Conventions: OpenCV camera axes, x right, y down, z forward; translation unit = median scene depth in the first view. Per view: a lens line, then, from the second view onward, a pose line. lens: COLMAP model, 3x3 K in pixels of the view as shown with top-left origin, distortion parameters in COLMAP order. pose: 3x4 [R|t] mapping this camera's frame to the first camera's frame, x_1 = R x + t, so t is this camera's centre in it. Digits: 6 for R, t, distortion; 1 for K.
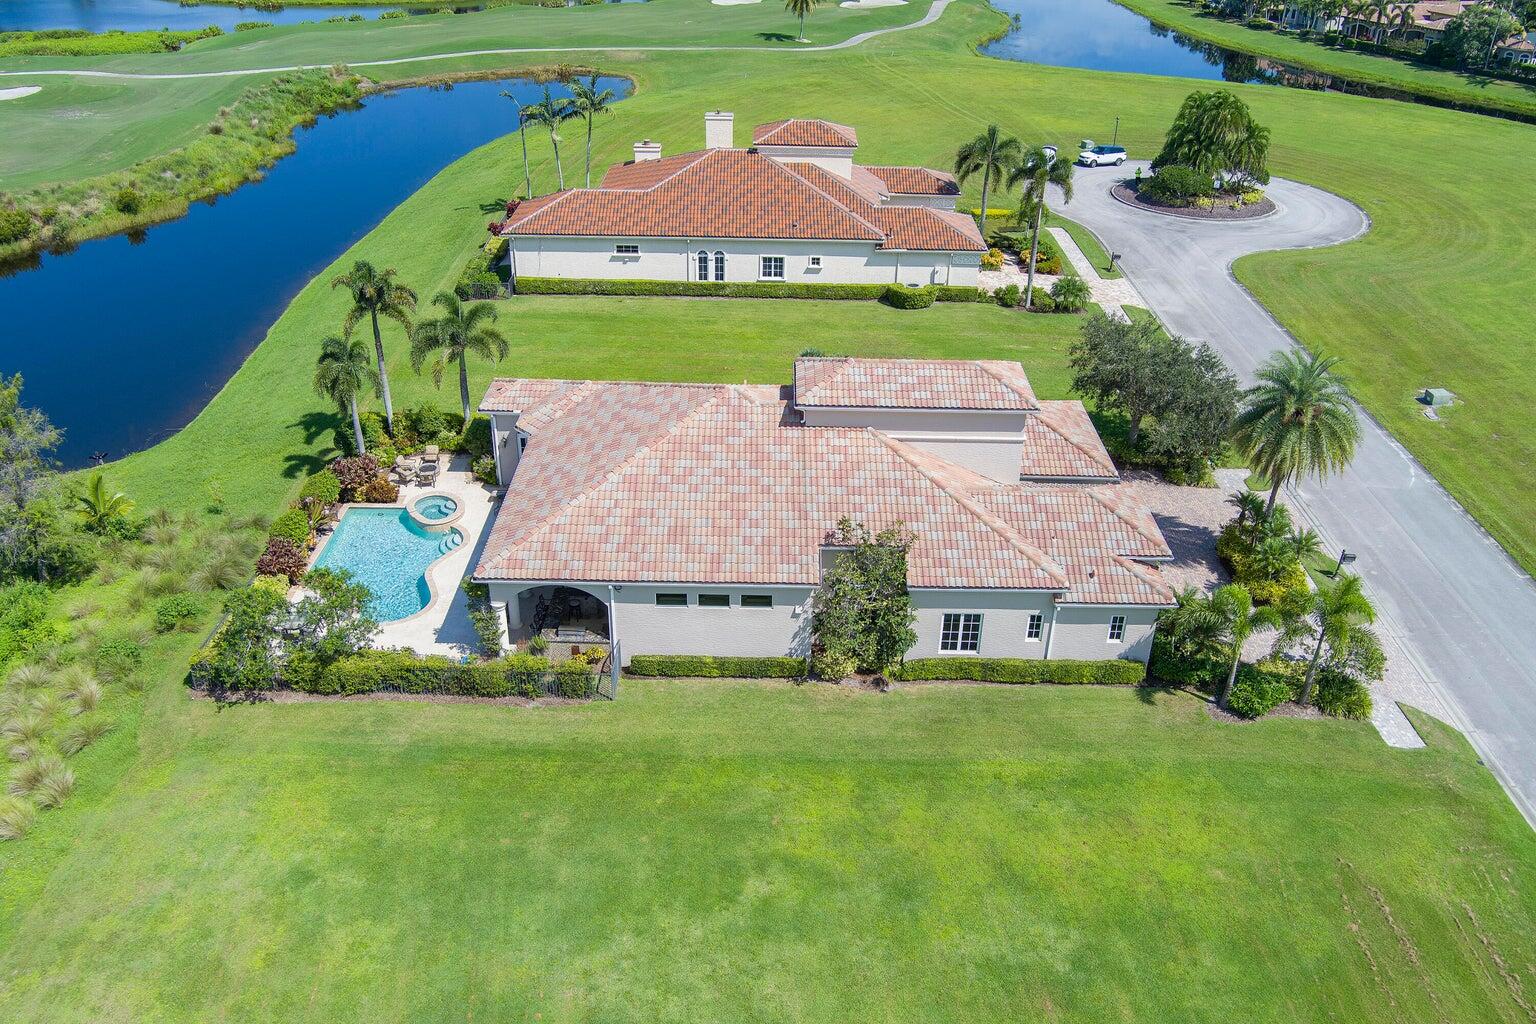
lens RADIAL K [[1250.2, 0, 768.0], [0, 1250.2, 512.0], [0, 0, 1]] dist [-0.066995, 0.020295]
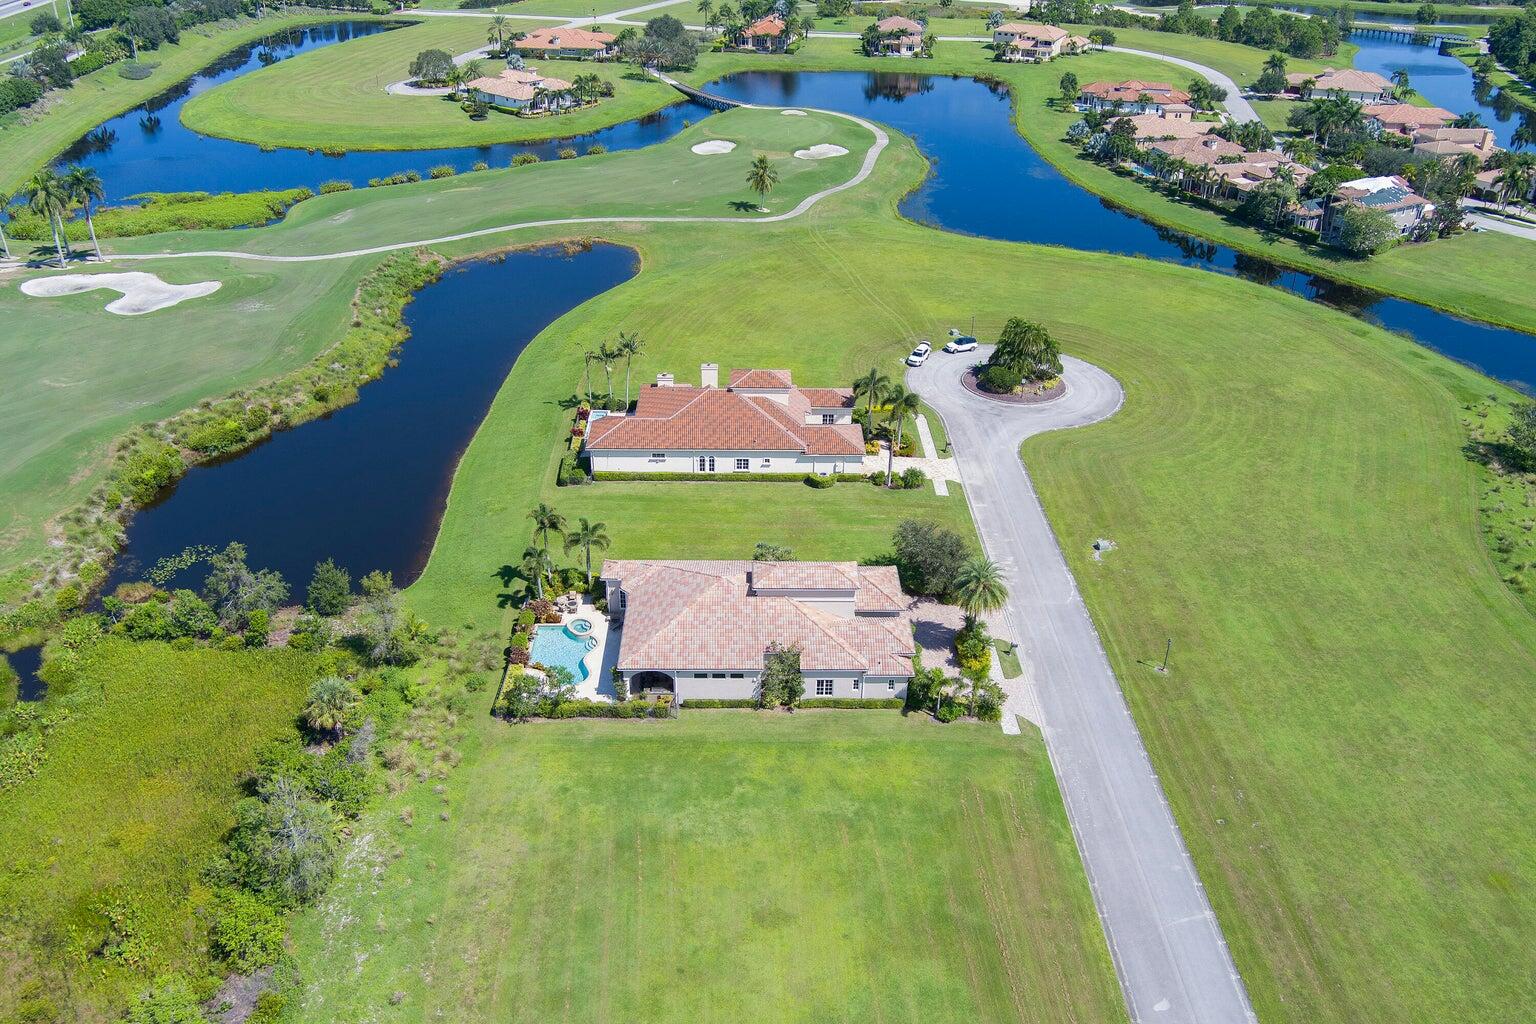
lens RADIAL K [[1250.2, 0, 768.0], [0, 1250.2, 512.0], [0, 0, 1]] dist [-0.066995, 0.020295]
pose [[0.999706, -0.013331, 0.020268, 0.004583], [0.013342, 0.999911, -0.000441, -0.183038], [-0.020261, 0.000711, 0.999794, -1.053761]]
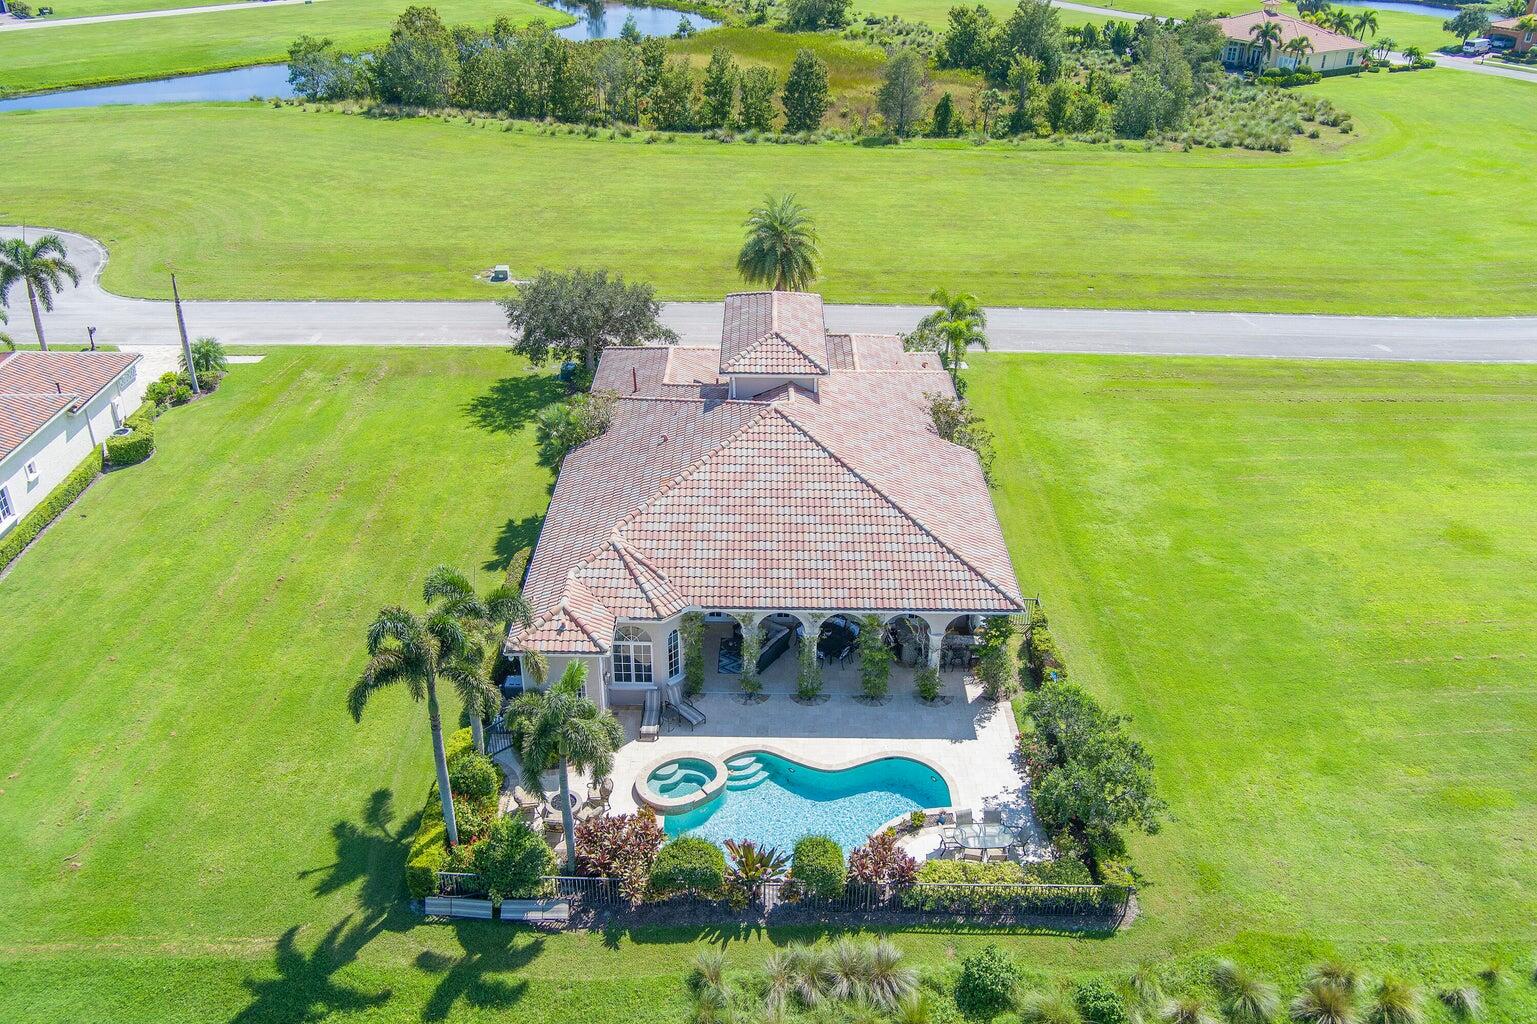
lens RADIAL K [[1251.0, 0, 768.5], [0, 1251.0, 512.0], [0, 0, 1]] dist [-0.066995, 0.020295]
pose [[-0.004565, -0.500462, 0.865747, -0.798079], [0.477308, 0.759678, 0.441664, -0.408106], [-0.878724, 0.415244, 0.235406, 0.698584]]
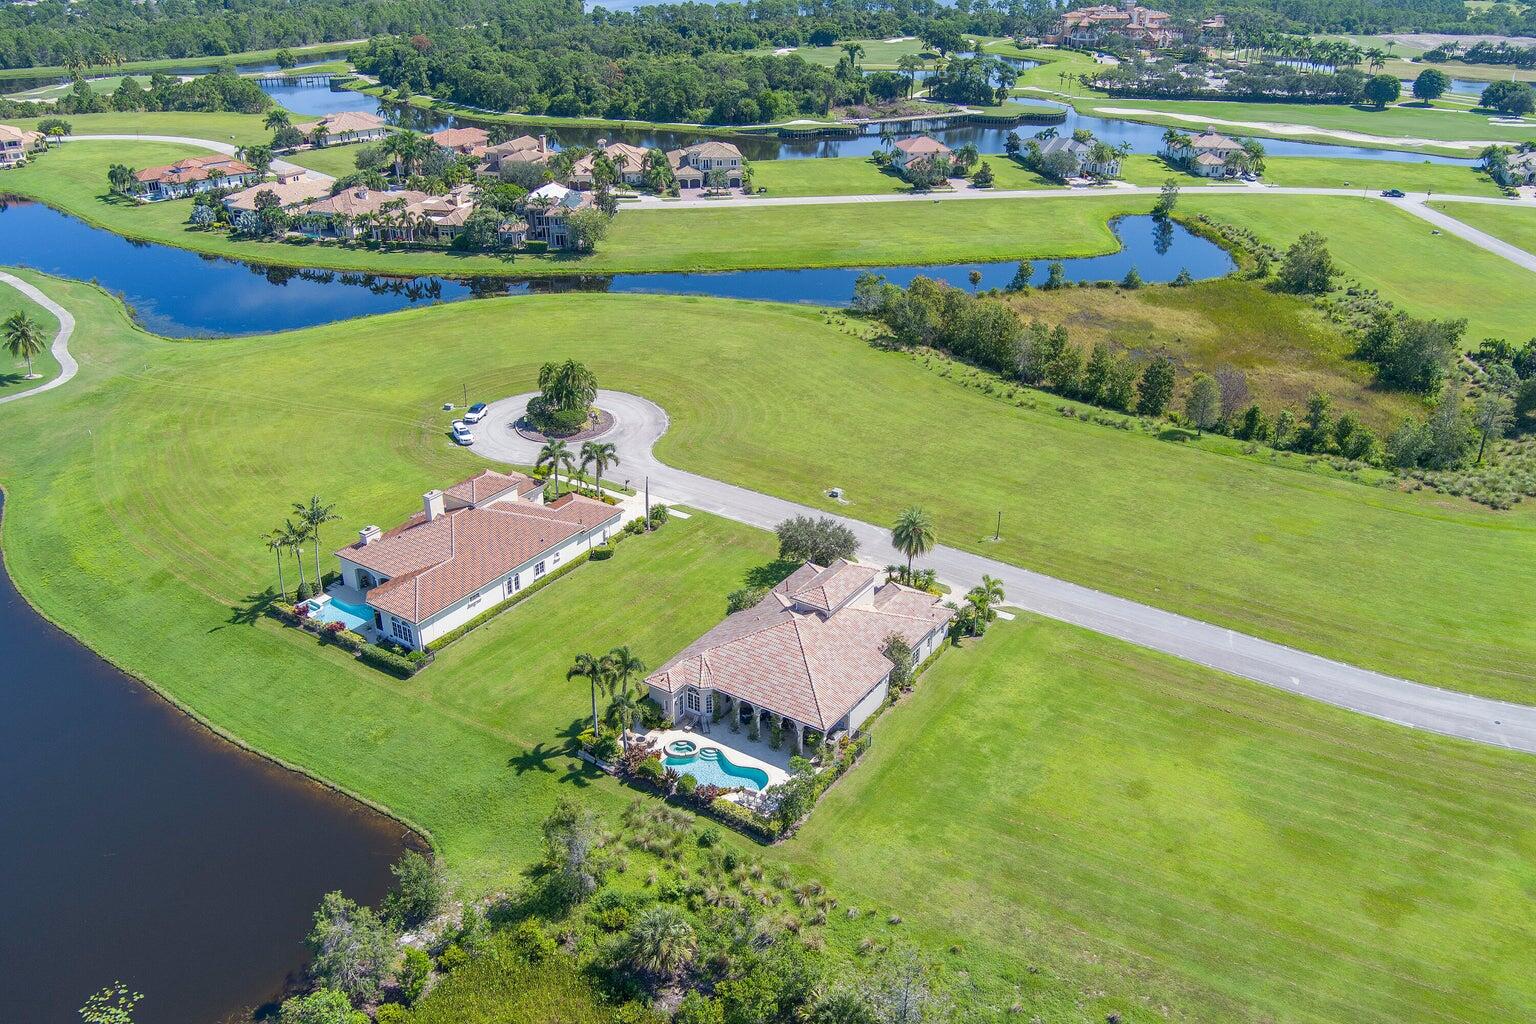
lens RADIAL K [[1250.2, 0, 768.0], [0, 1250.2, 512.0], [0, 0, 1]] dist [-0.066995, 0.020295]
pose [[0.547488, -0.382431, 0.744314, -1.459855], [0.411336, 0.897577, 0.158615, -0.570140], [-0.728738, 0.219324, 0.648720, -0.427337]]
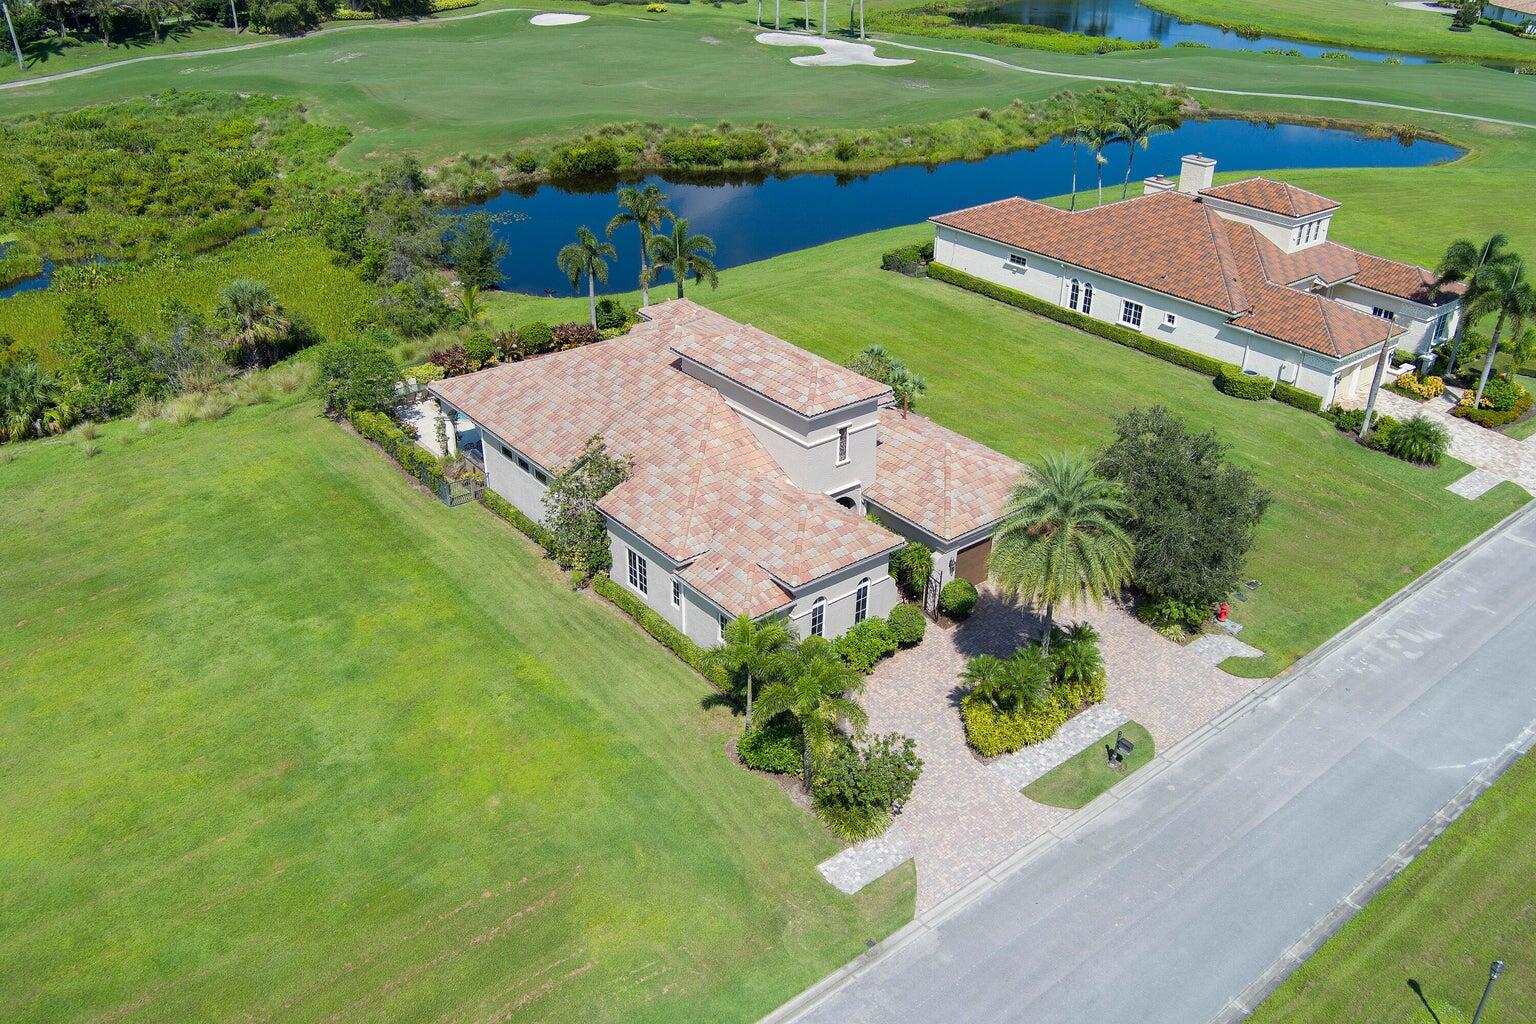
lens RADIAL K [[1250.2, 0, 768.0], [0, 1250.2, 512.0], [0, 0, 1]] dist [-0.066995, 0.020295]
pose [[0.637283, 0.362246, -0.680182, 0.751665], [-0.379194, 0.915790, 0.132445, -0.110282], [0.670882, 0.173516, 0.720979, 0.219528]]
